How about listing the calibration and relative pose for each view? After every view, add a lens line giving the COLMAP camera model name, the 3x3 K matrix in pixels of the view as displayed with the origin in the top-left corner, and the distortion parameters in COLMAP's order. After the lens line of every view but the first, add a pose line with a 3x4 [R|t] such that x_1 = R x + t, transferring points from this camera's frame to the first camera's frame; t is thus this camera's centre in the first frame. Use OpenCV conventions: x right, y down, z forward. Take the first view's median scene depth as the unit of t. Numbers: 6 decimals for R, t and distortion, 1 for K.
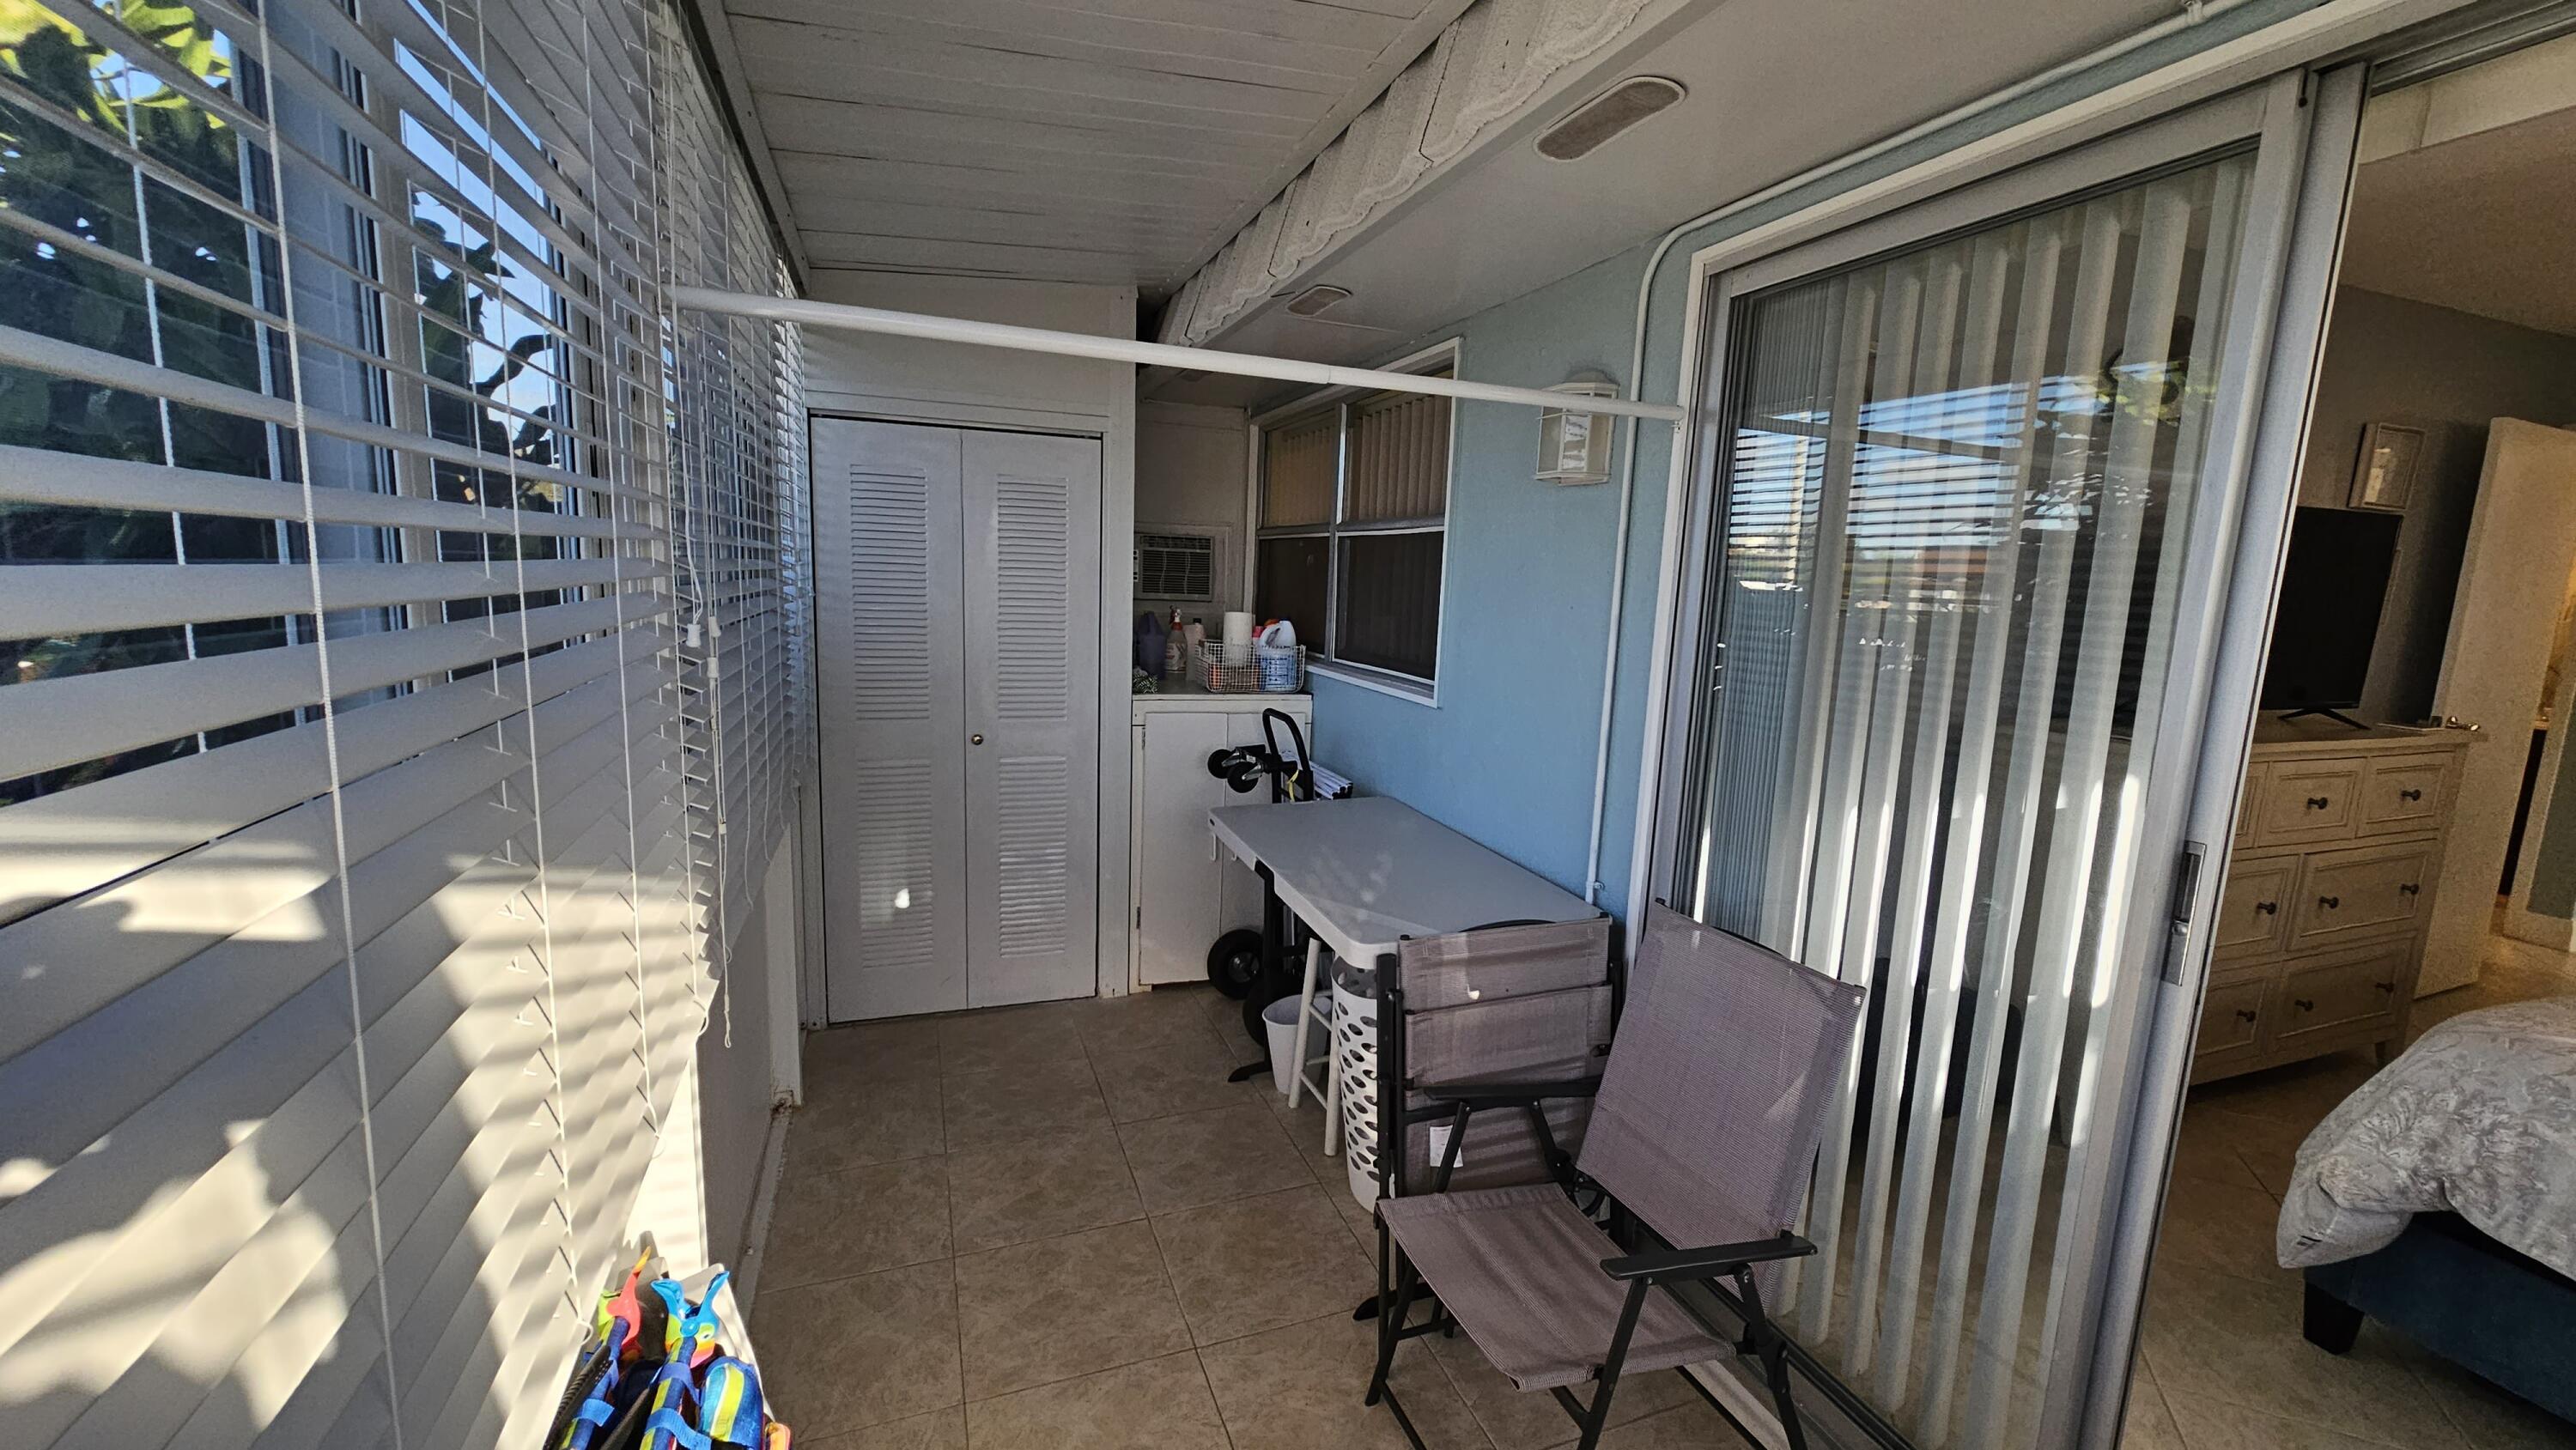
lens RADIAL K [[1048.9, 0, 1303.7], [0, 1048.9, 732.9], [0, 0, 1]] dist [-0.000685, -0.000006]
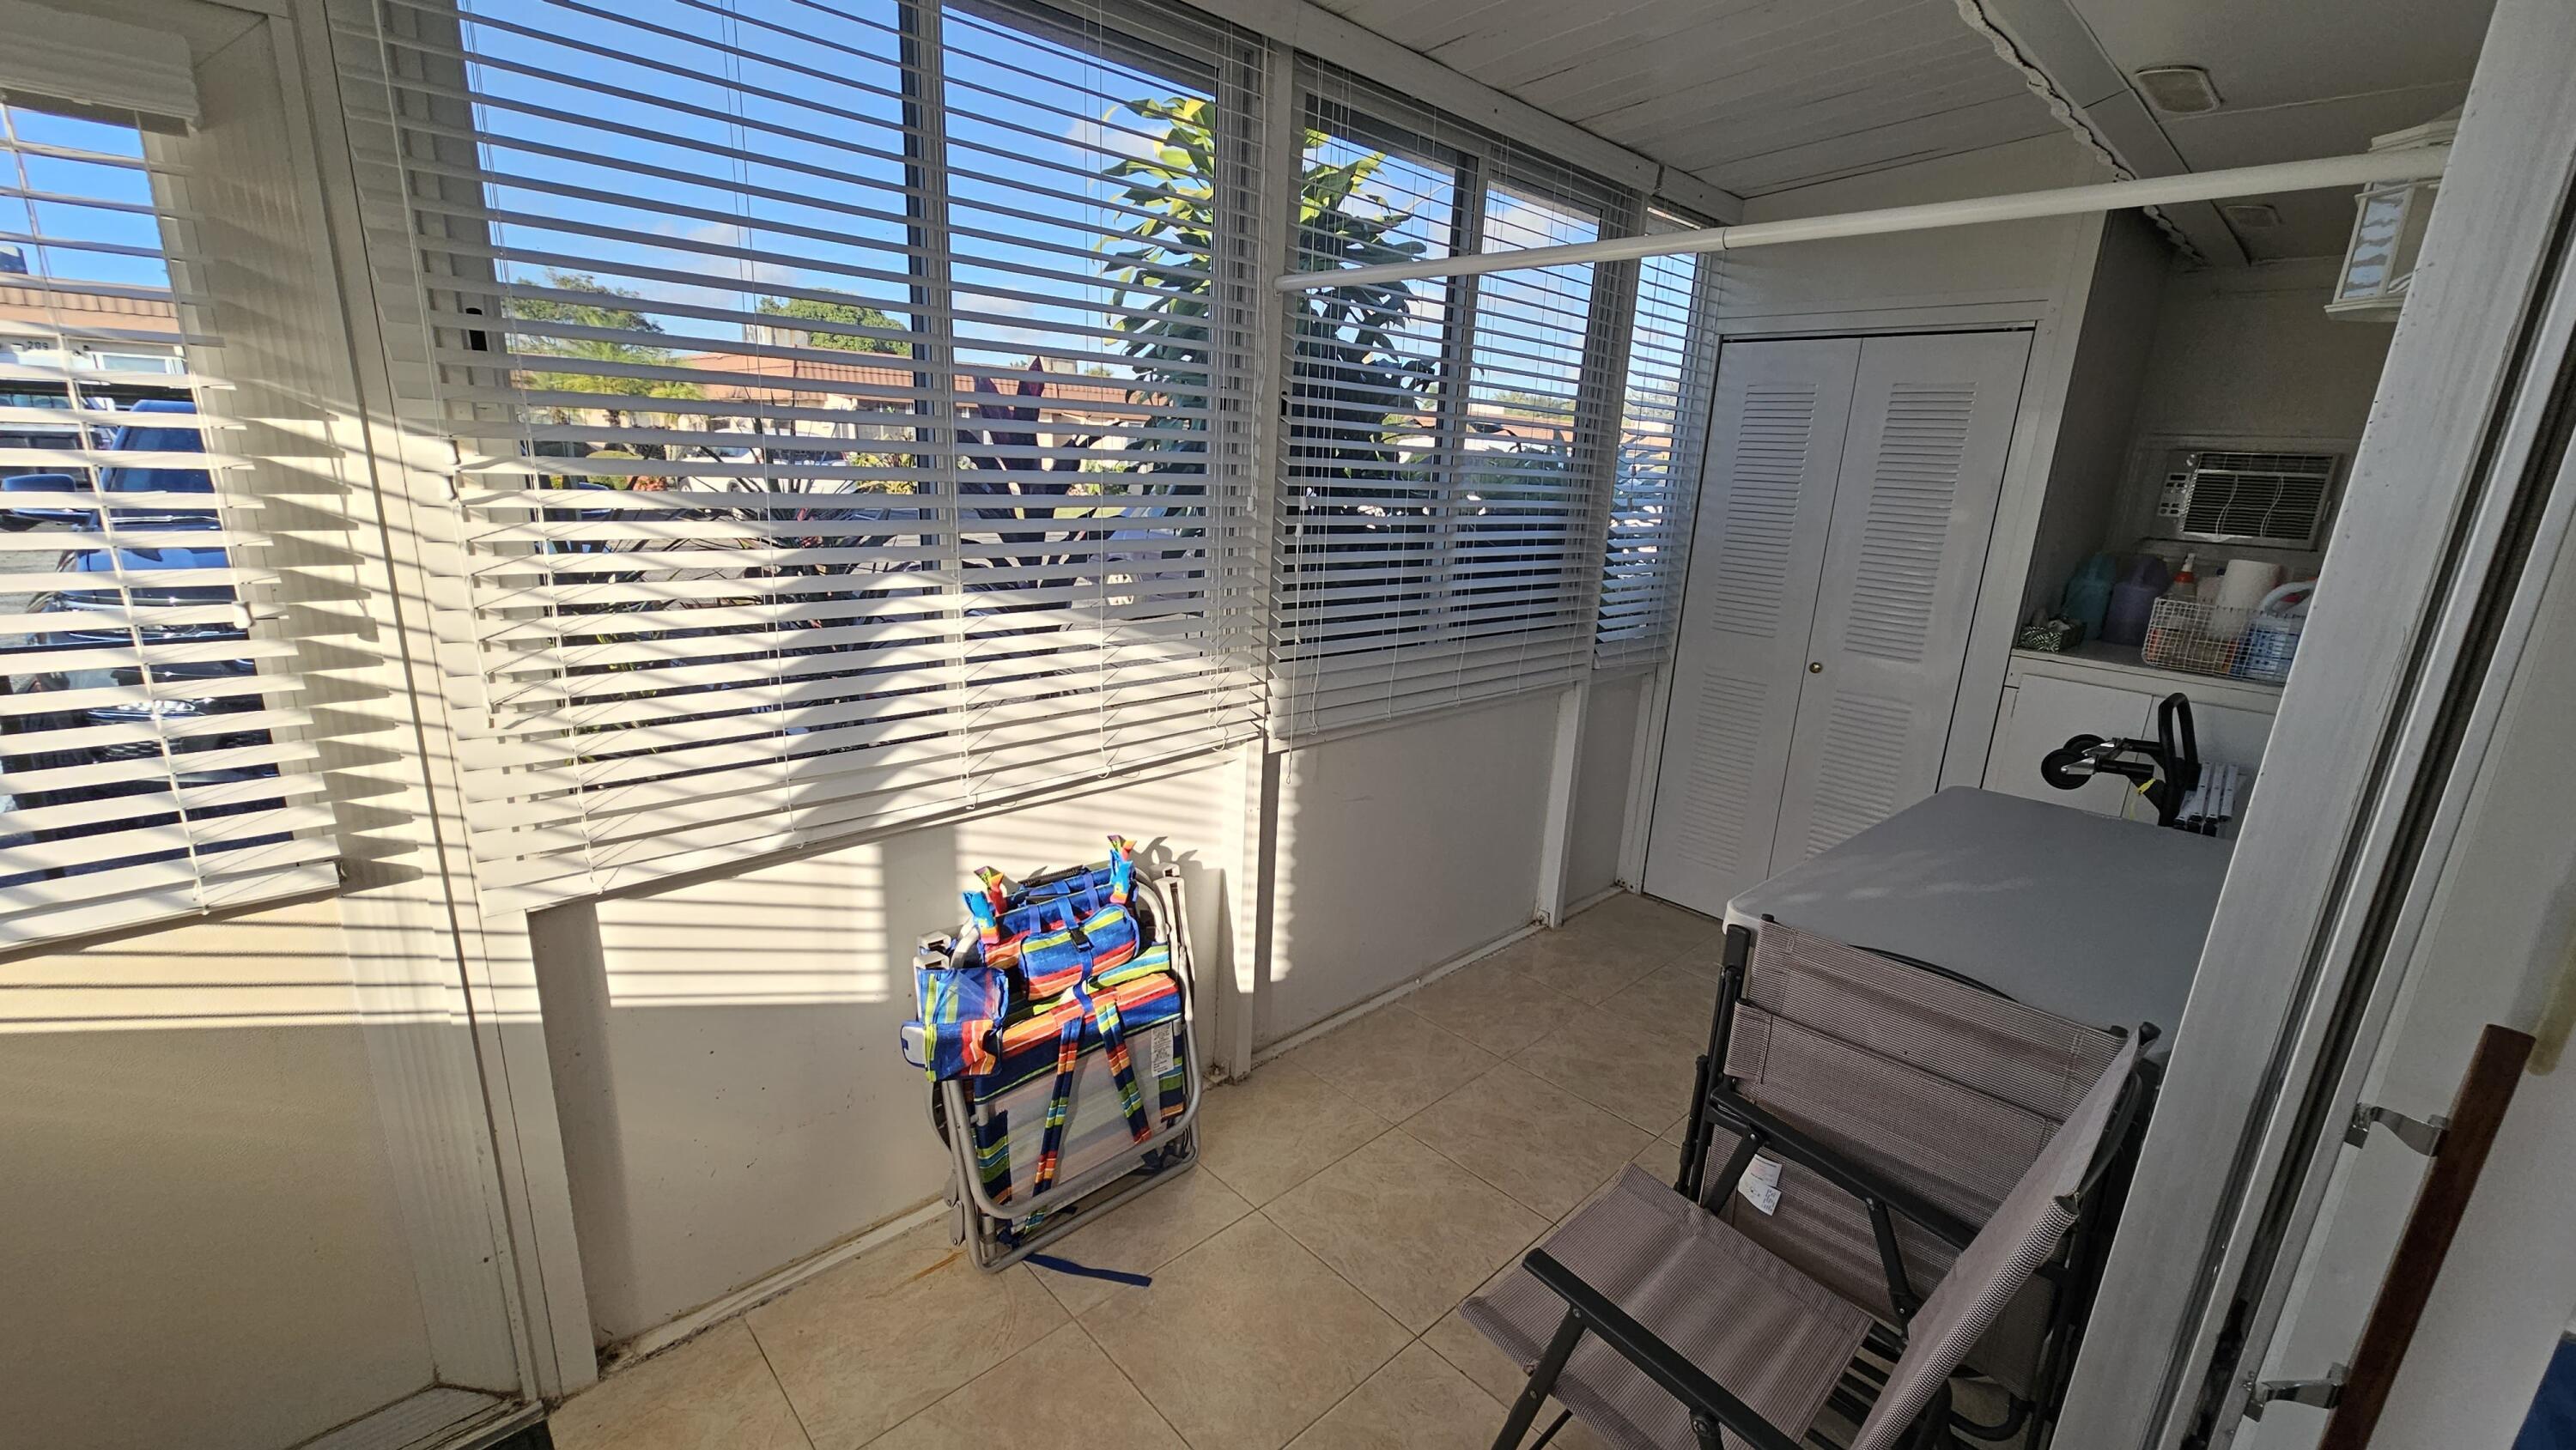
lens RADIAL K [[1048.9, 0, 1303.7], [0, 1048.9, 732.9], [0, 0, 1]] dist [-0.000685, -0.000006]
pose [[0.397334, 0.219234, -0.891102, 0.391158], [-0.170992, 0.971725, 0.162826, -0.012069], [0.901603, 0.087675, 0.423587, 0.179074]]
